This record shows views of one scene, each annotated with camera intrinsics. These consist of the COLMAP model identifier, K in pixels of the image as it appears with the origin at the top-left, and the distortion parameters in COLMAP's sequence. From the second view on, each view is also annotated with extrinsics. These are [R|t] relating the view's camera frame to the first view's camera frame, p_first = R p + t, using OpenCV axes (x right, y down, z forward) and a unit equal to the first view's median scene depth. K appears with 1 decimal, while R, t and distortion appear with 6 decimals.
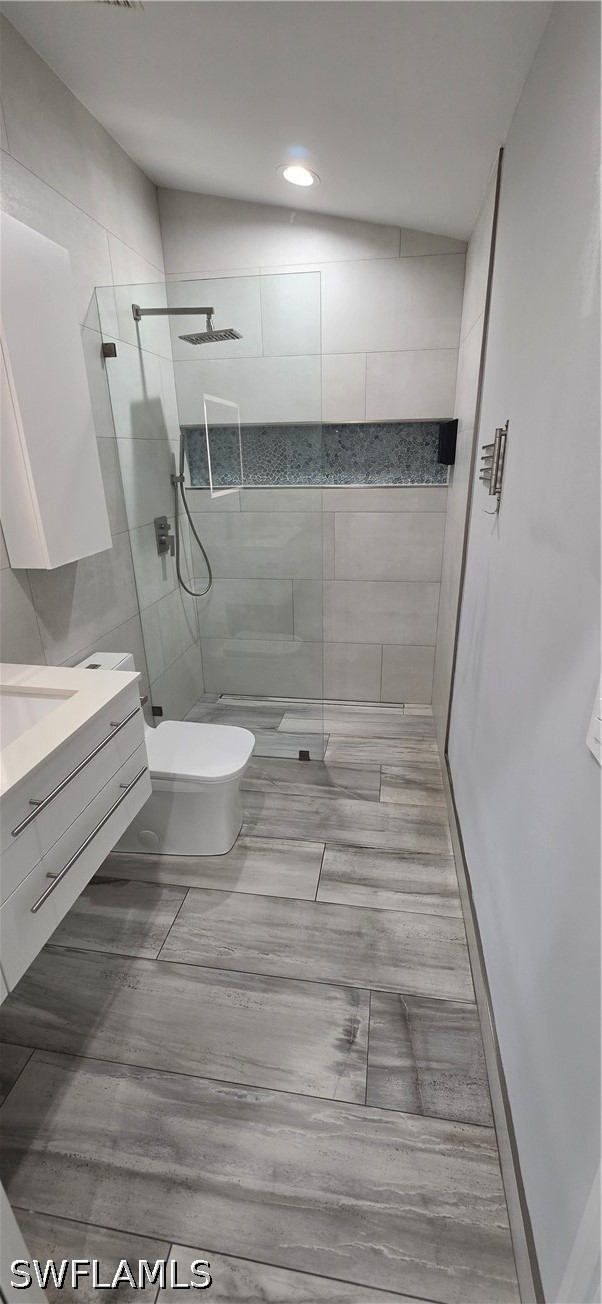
lens RADIAL K [[523.5, 0, 308.3], [0, 523.5, 647.9], [0, 0, 1]] dist [-0.002488, -0.000177]
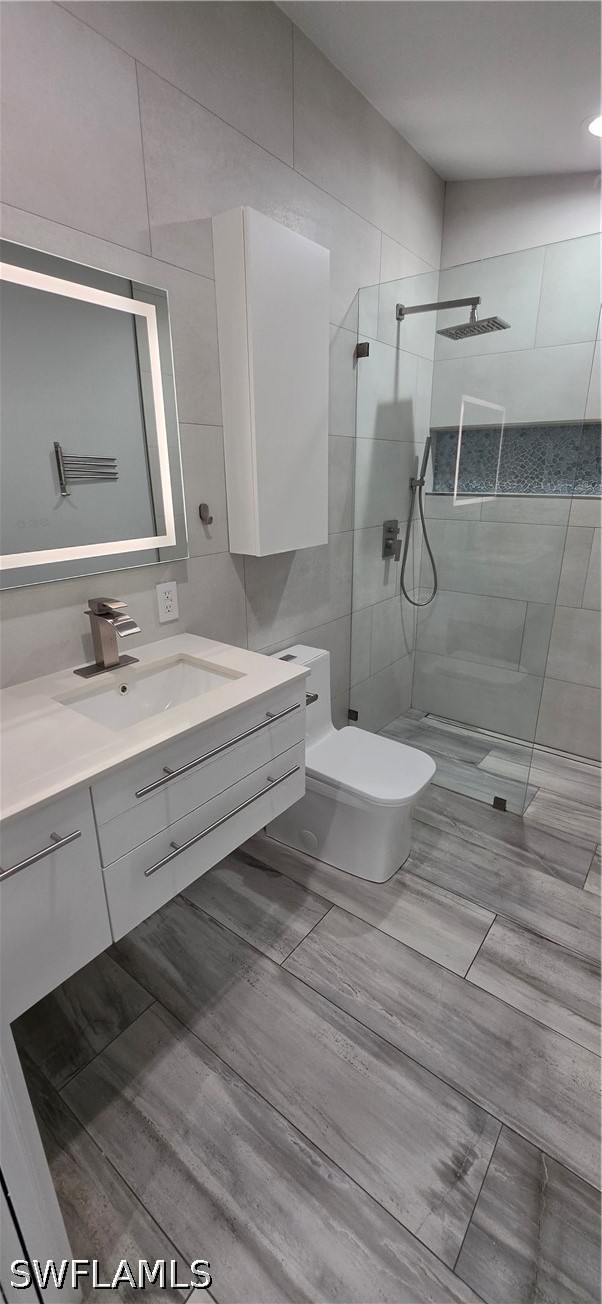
lens RADIAL K [[523.5, 0, 308.3], [0, 523.5, 647.9], [0, 0, 1]] dist [-0.002488, -0.000177]
pose [[0.880787, 0.165173, -0.443771, 0.072286], [-0.177890, 0.983962, 0.013162, -0.001712], [0.438828, 0.067349, 0.896044, 0.100399]]
